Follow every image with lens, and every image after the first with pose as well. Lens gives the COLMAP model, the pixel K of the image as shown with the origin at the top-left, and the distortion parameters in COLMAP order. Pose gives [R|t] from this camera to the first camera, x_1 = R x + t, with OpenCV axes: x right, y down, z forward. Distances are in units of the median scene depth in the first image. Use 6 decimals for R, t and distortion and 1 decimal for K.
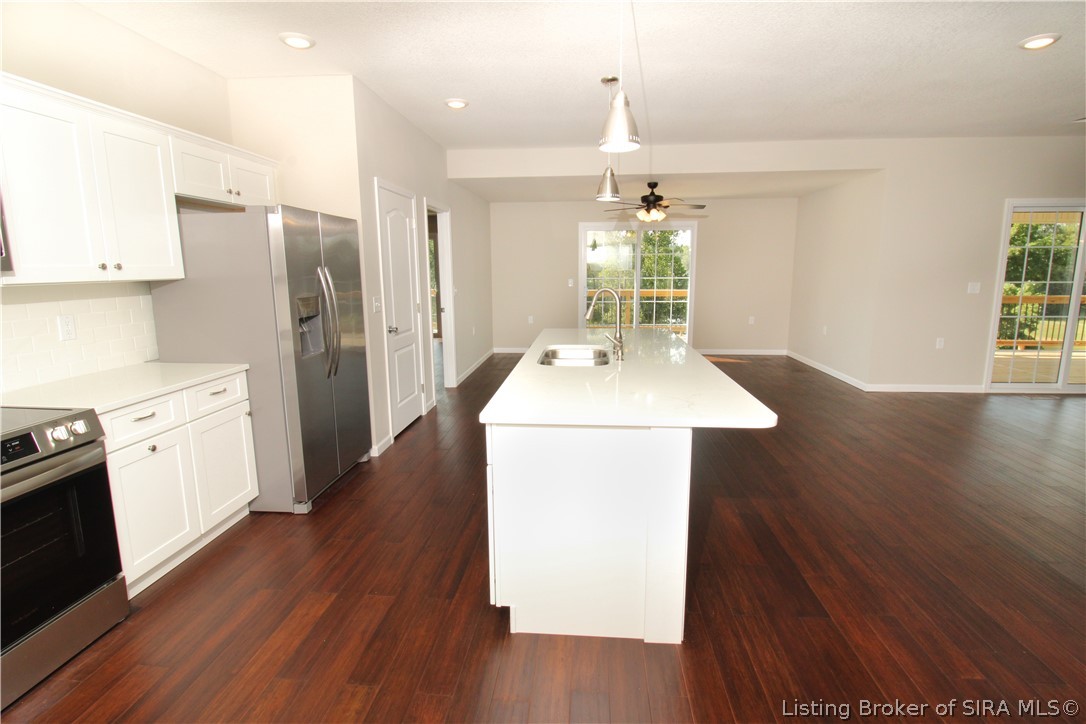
lens RADIAL K [[511.1, 0, 548.4], [0, 511.1, 351.9], [0, 0, 1]] dist [0.000577, -0.013344]
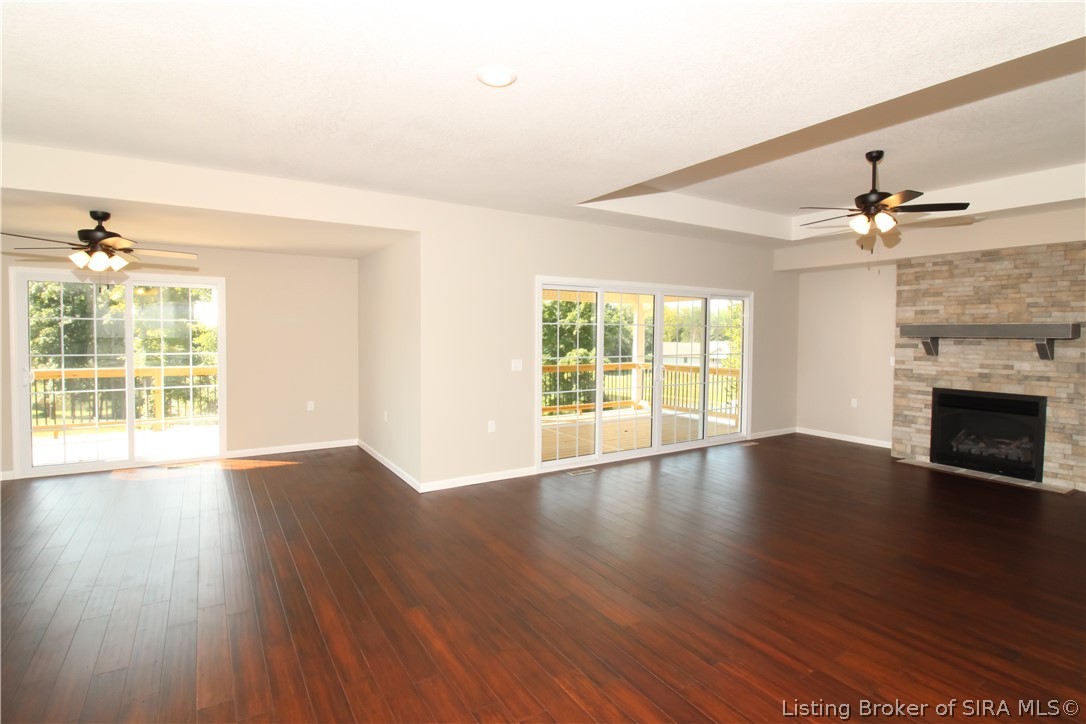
lens RADIAL K [[525.5, 0, 548.5], [0, 525.5, 348.1], [0, 0, 1]] dist [0.002671, -0.010616]
pose [[0.793411, -0.005204, 0.608664, 0.249162], [0.086551, 0.990767, -0.104350, -0.043018], [-0.602502, 0.135473, 0.786536, 0.162948]]
